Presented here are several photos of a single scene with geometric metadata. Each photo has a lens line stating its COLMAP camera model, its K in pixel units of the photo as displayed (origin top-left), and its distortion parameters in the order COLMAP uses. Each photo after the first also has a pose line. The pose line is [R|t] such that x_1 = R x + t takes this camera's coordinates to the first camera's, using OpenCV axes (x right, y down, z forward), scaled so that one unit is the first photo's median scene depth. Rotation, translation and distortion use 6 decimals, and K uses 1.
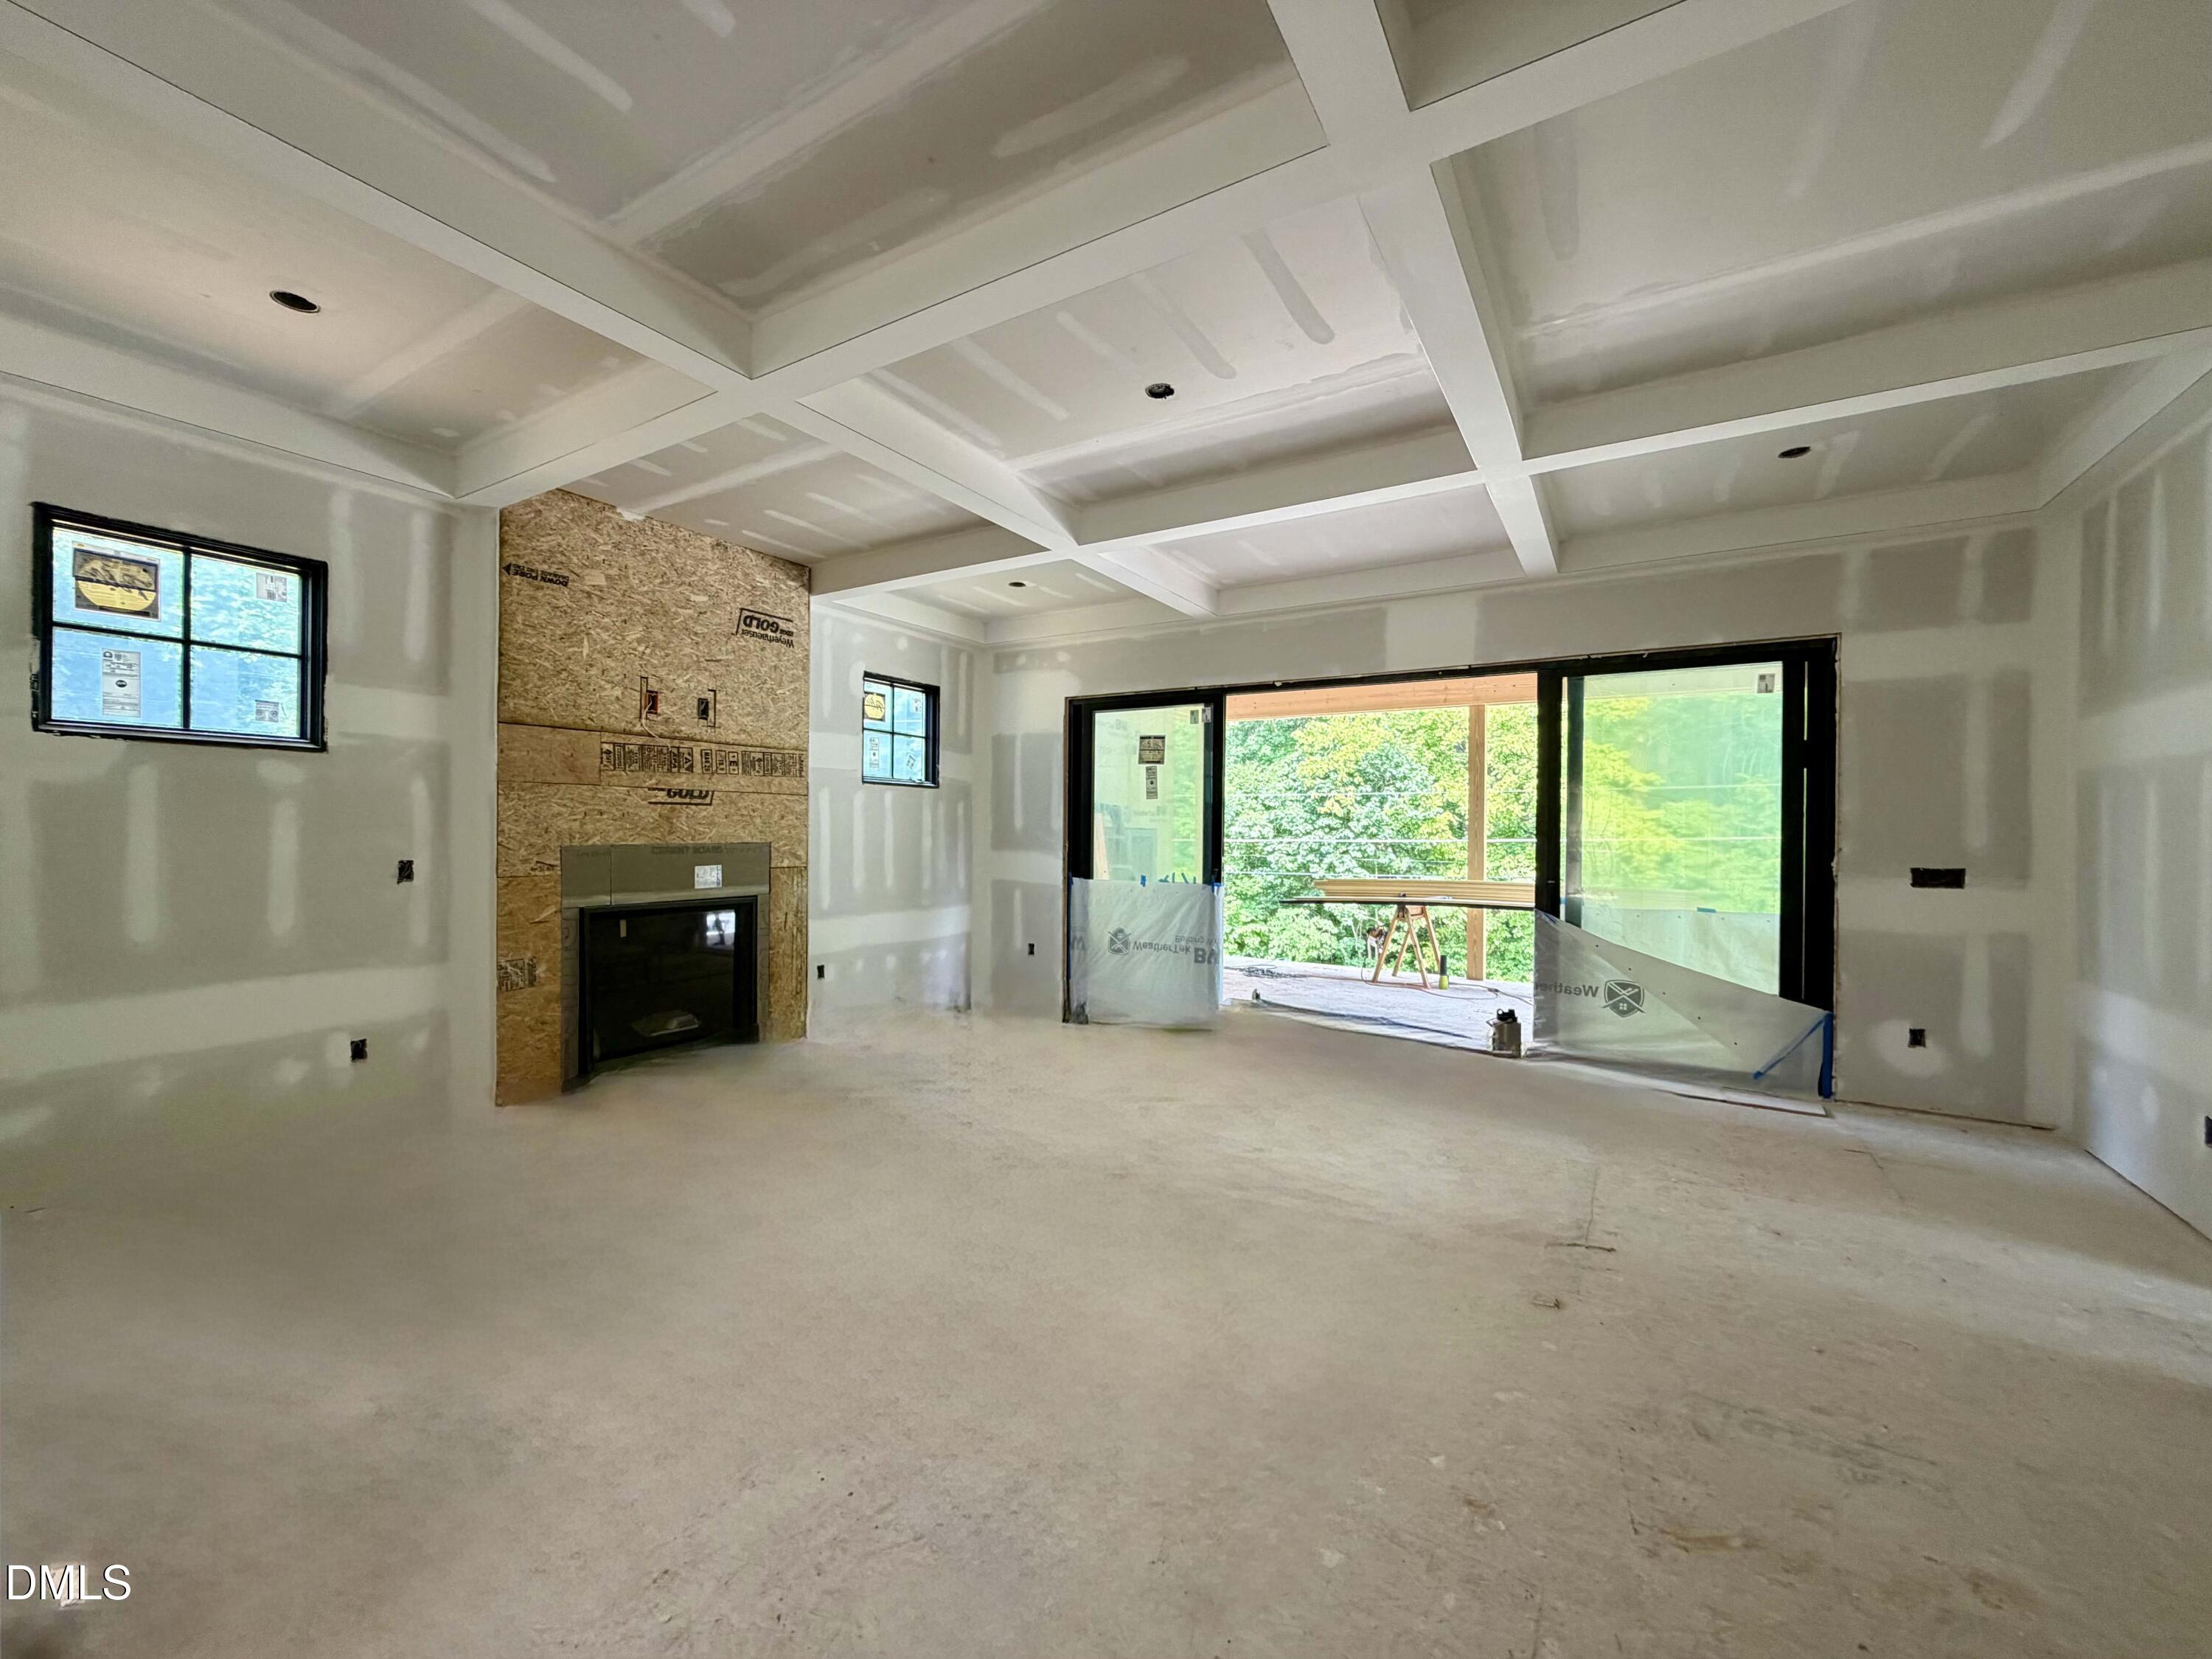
lens RADIAL K [[884.0, 0, 1100.6], [0, 884.0, 832.1], [0, 0, 1]] dist [0.000765, 0.000283]
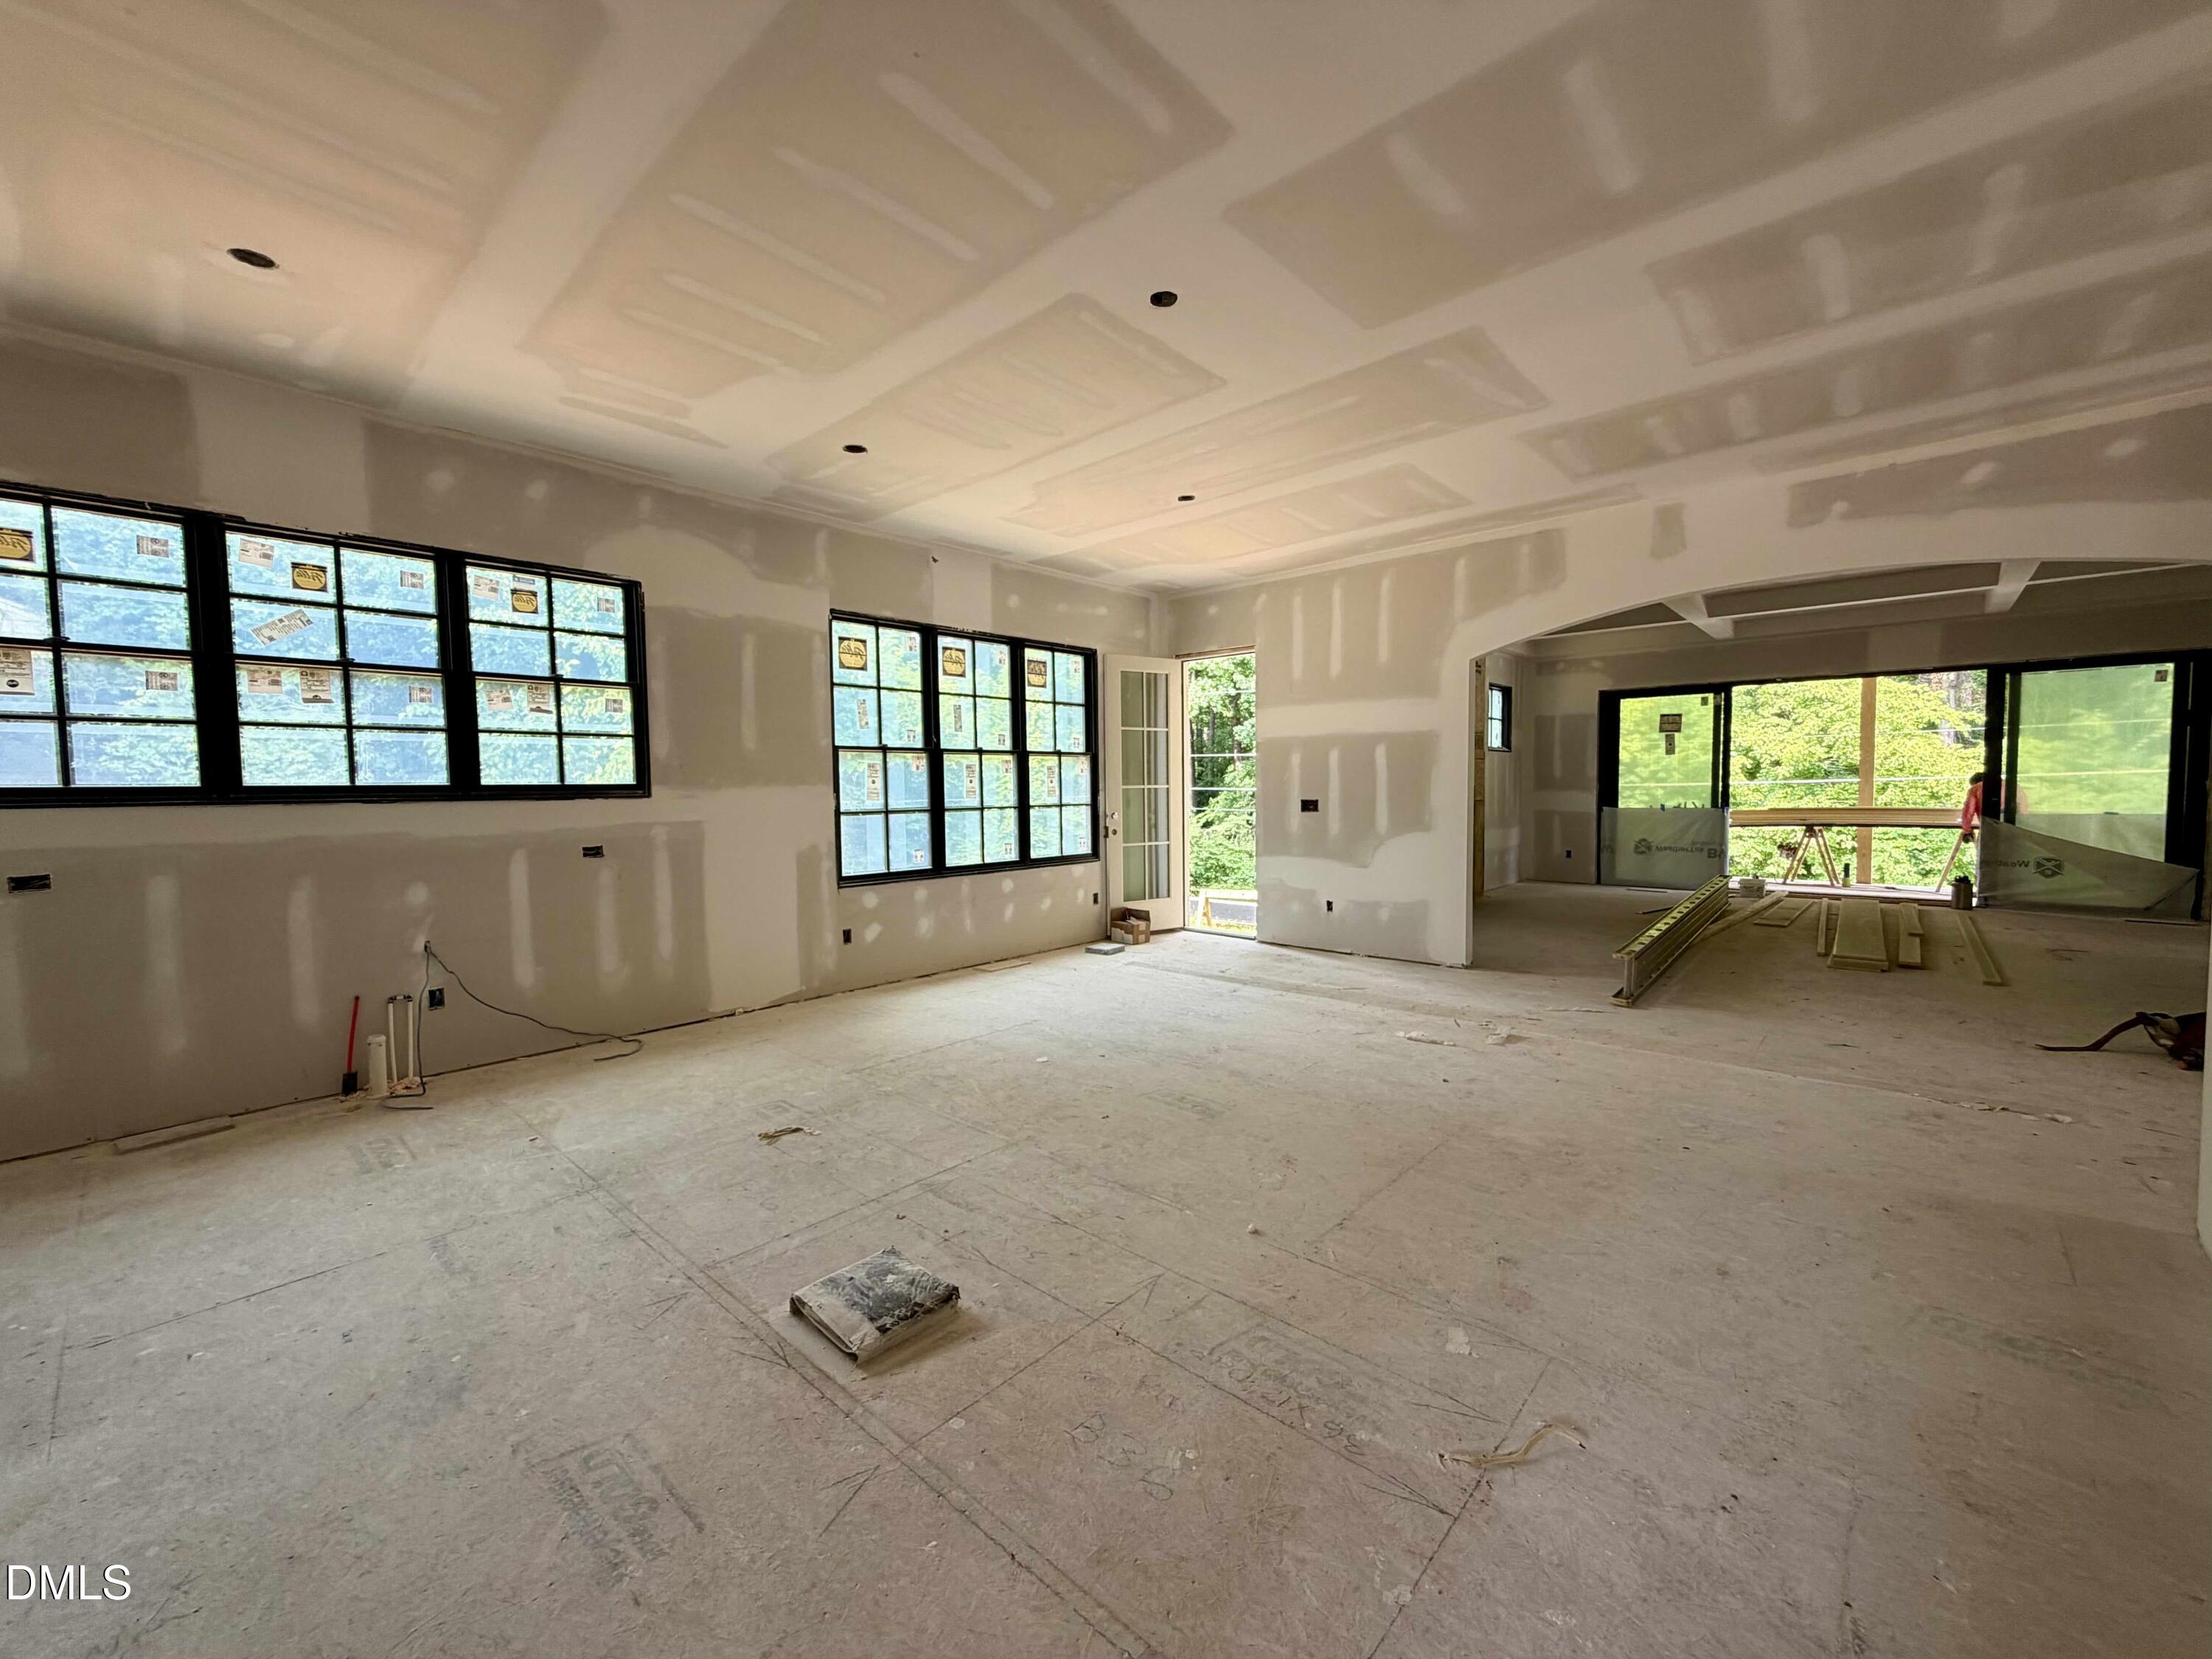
lens RADIAL K [[884.0, 0, 1100.6], [0, 884.0, 832.1], [0, 0, 1]] dist [0.000765, 0.000283]
pose [[0.981624, -0.012798, -0.190397, -0.645159], [0.022341, 0.998595, 0.048060, 0.001146], [0.189515, -0.051431, 0.980530, -0.741971]]
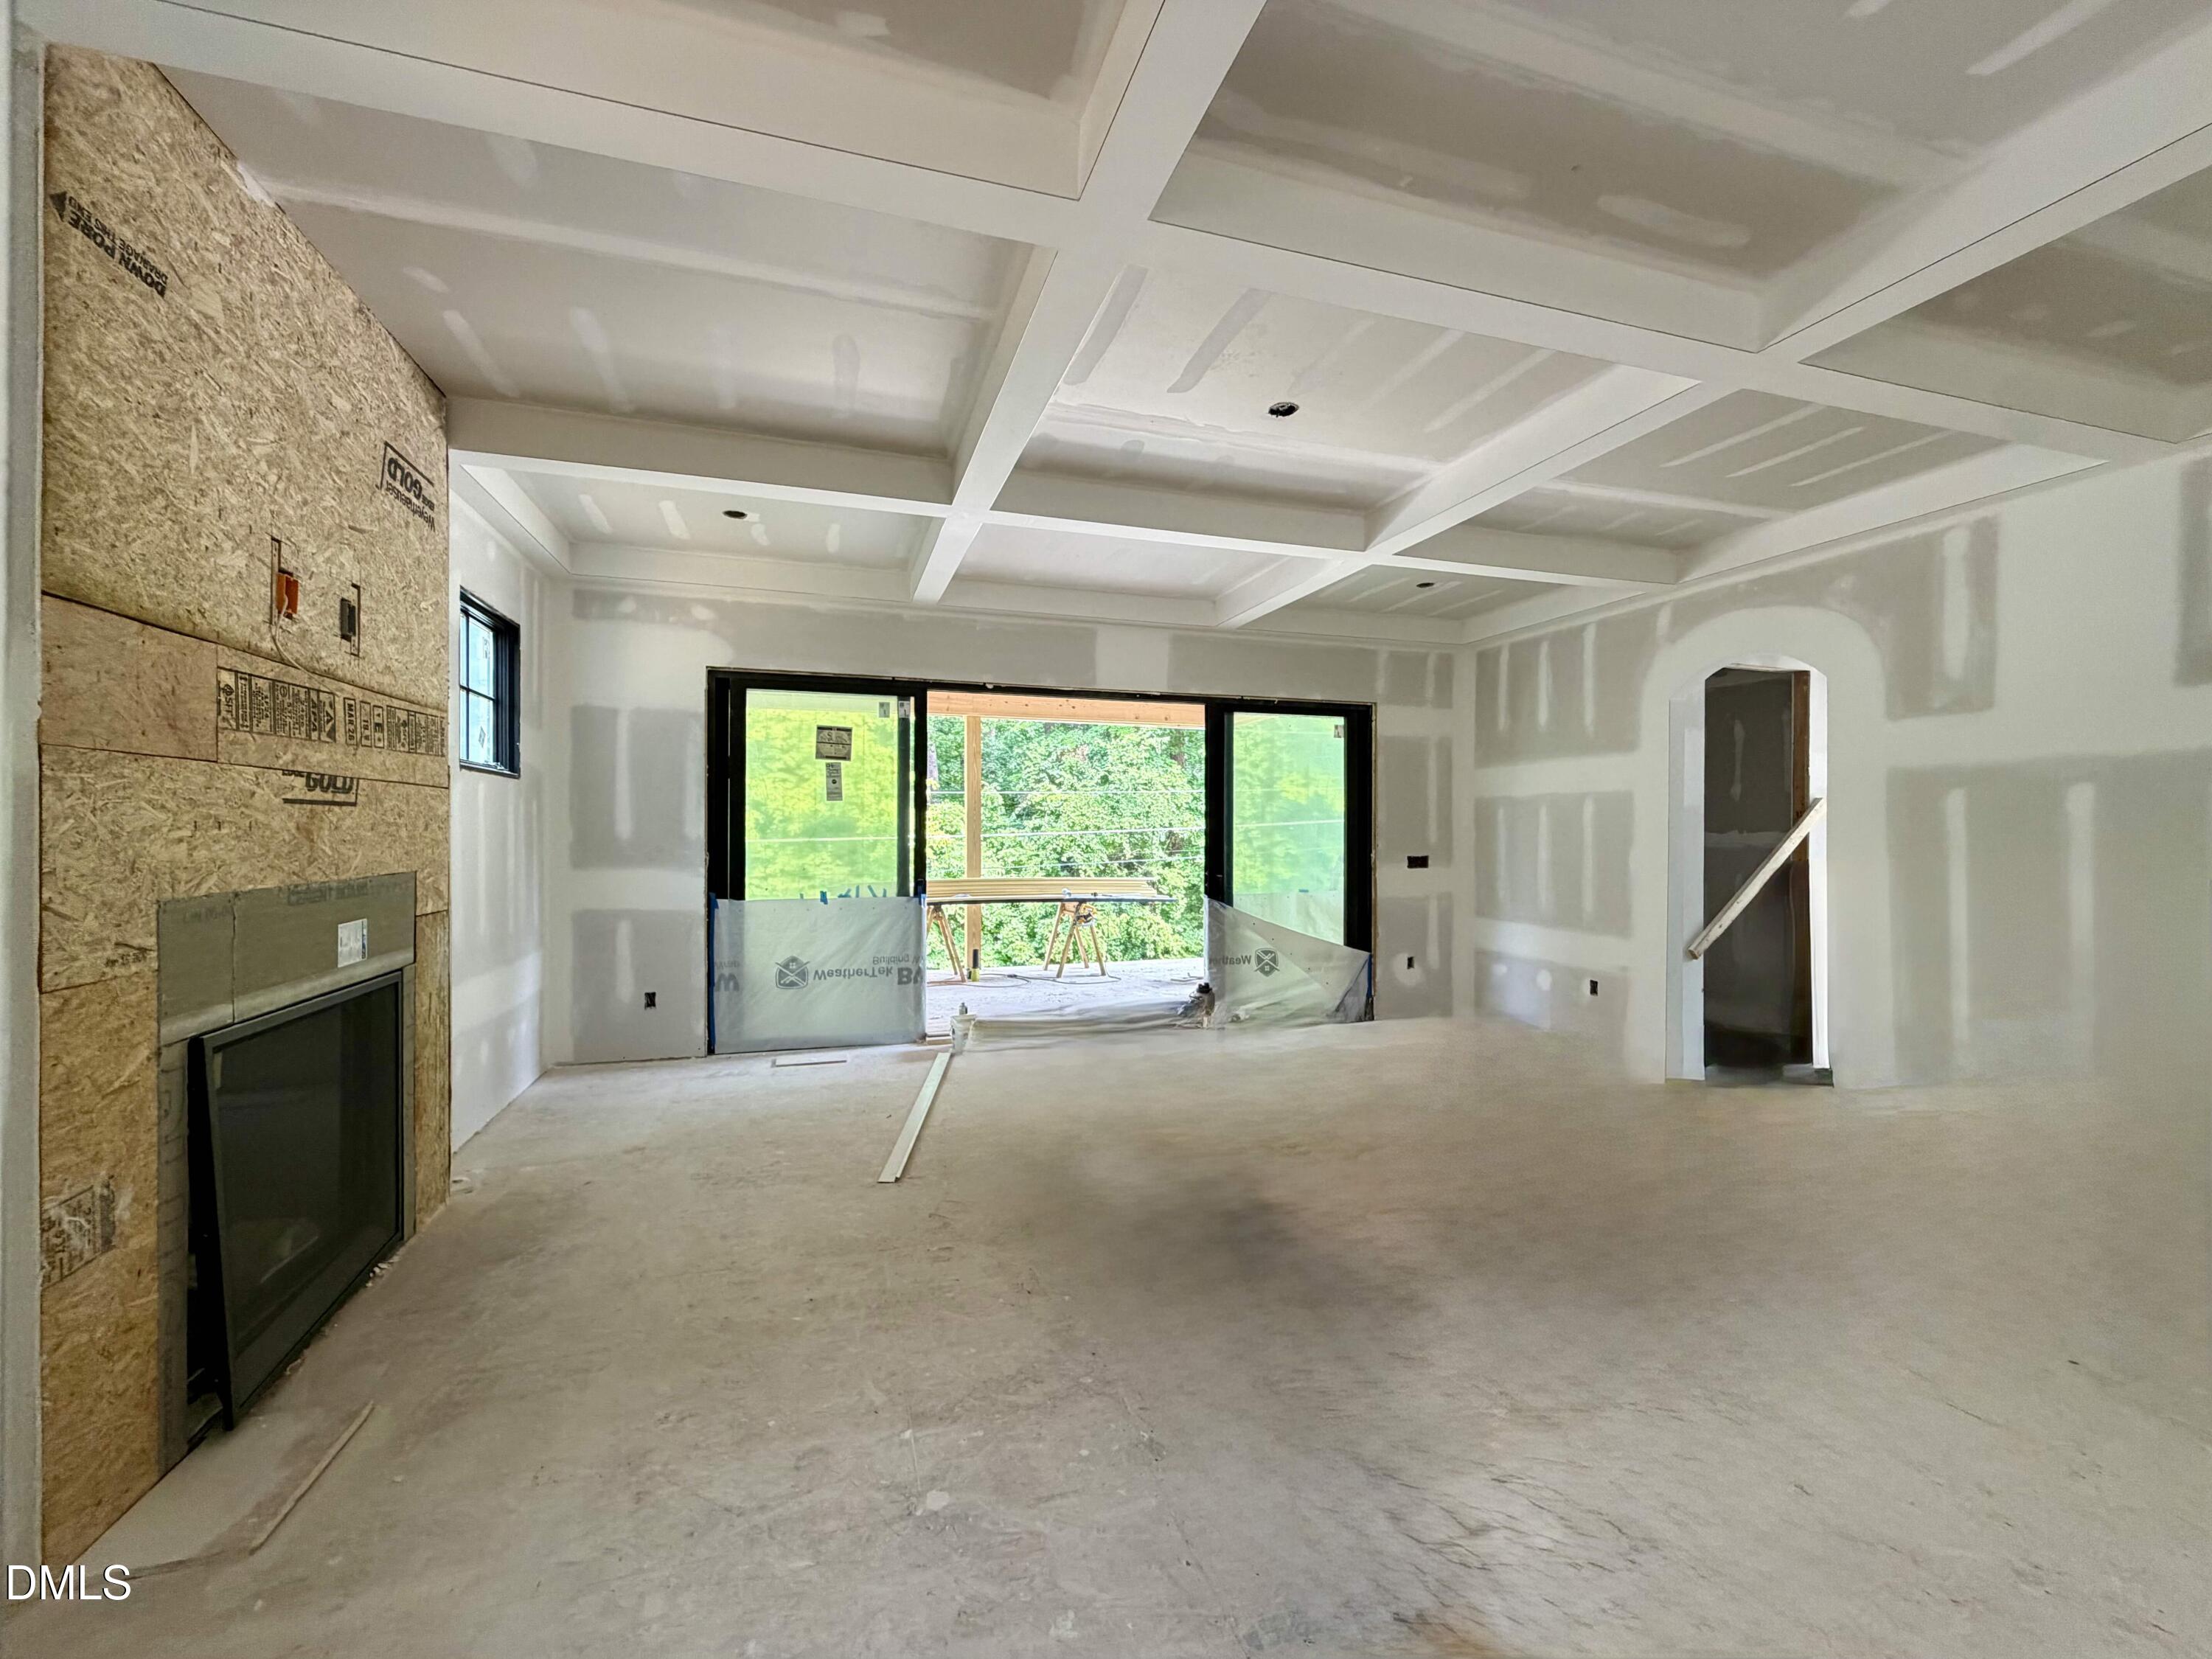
lens RADIAL K [[884.0, 0, 1100.6], [0, 884.0, 832.1], [0, 0, 1]] dist [0.000765, 0.000283]
pose [[0.653334, -0.010099, 0.757002, -0.427771], [0.007037, 0.999949, 0.007267, -0.012021], [-0.757037, 0.000579, 0.653372, 0.252470]]
